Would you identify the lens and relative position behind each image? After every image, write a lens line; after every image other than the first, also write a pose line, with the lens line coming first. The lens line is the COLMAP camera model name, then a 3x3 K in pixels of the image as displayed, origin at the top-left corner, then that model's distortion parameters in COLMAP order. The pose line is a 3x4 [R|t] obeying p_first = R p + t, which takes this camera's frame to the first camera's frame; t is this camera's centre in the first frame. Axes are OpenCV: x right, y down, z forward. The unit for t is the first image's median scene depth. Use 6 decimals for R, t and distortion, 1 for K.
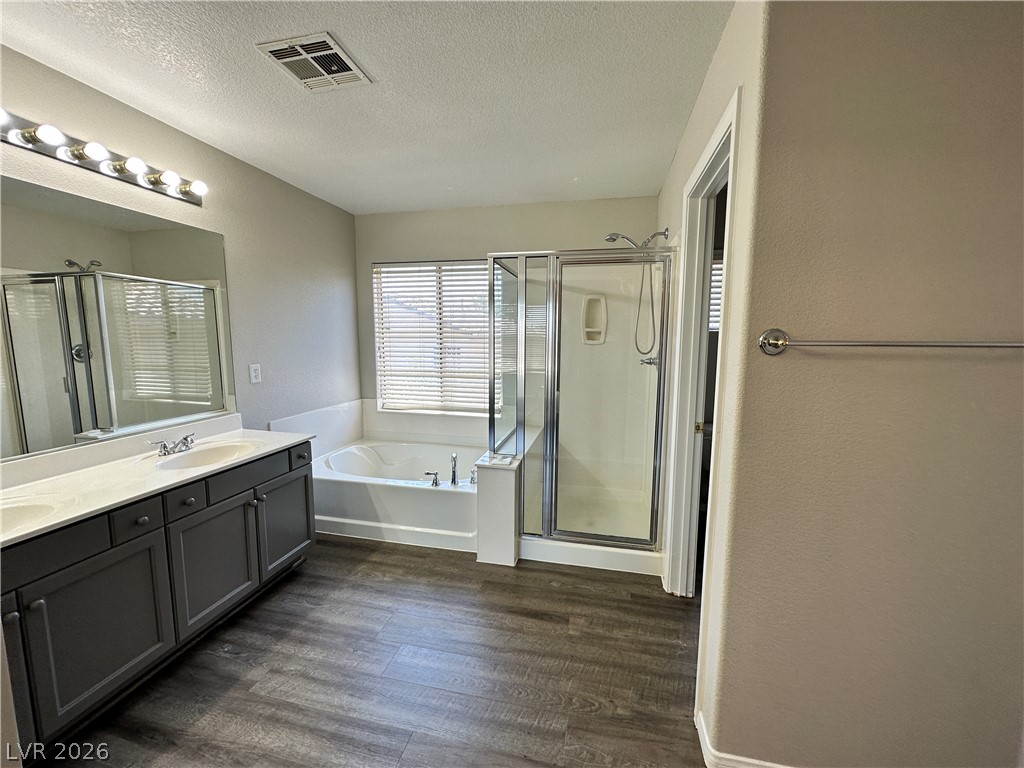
lens RADIAL K [[407.1, 0, 512.9], [0, 407.1, 384.7], [0, 0, 1]] dist [-0.002559, -0.000122]
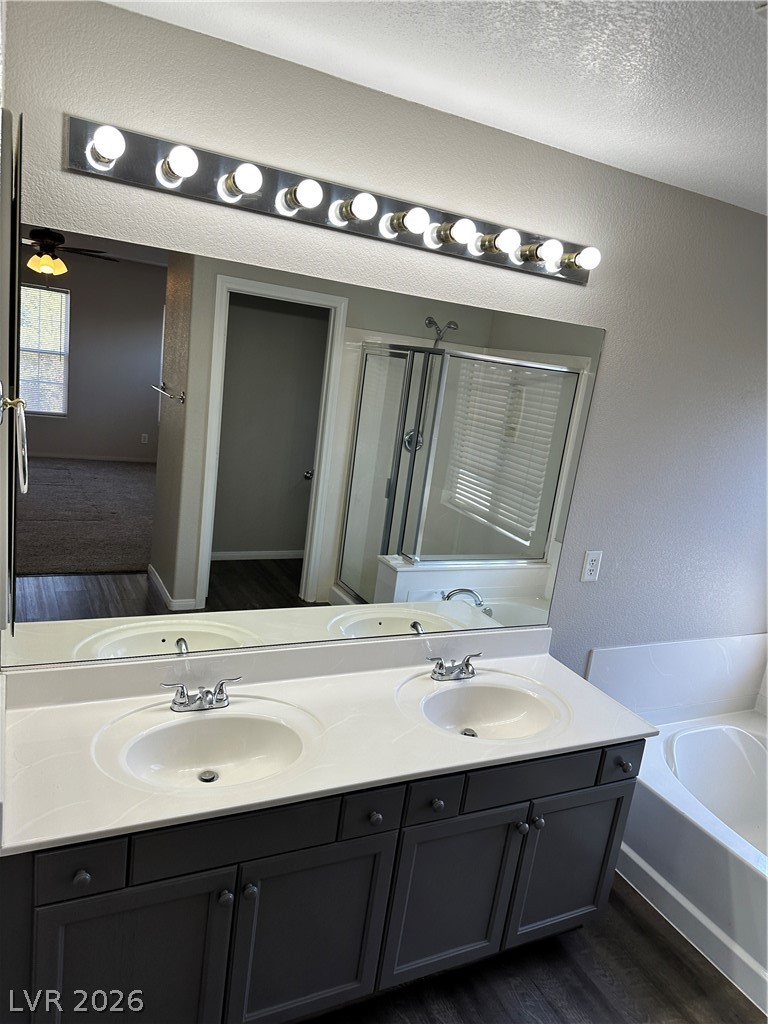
lens RADIAL K [[706.2, 0, 384.0], [0, 706.2, 512.0], [0, 0, 1]] dist [0.083101, -0.103700]
pose [[0.622064, 0.252881, -0.741005, -0.101749], [-0.217037, 0.965012, 0.147128, -0.202387], [0.752284, 0.069303, 0.655183, 0.129936]]
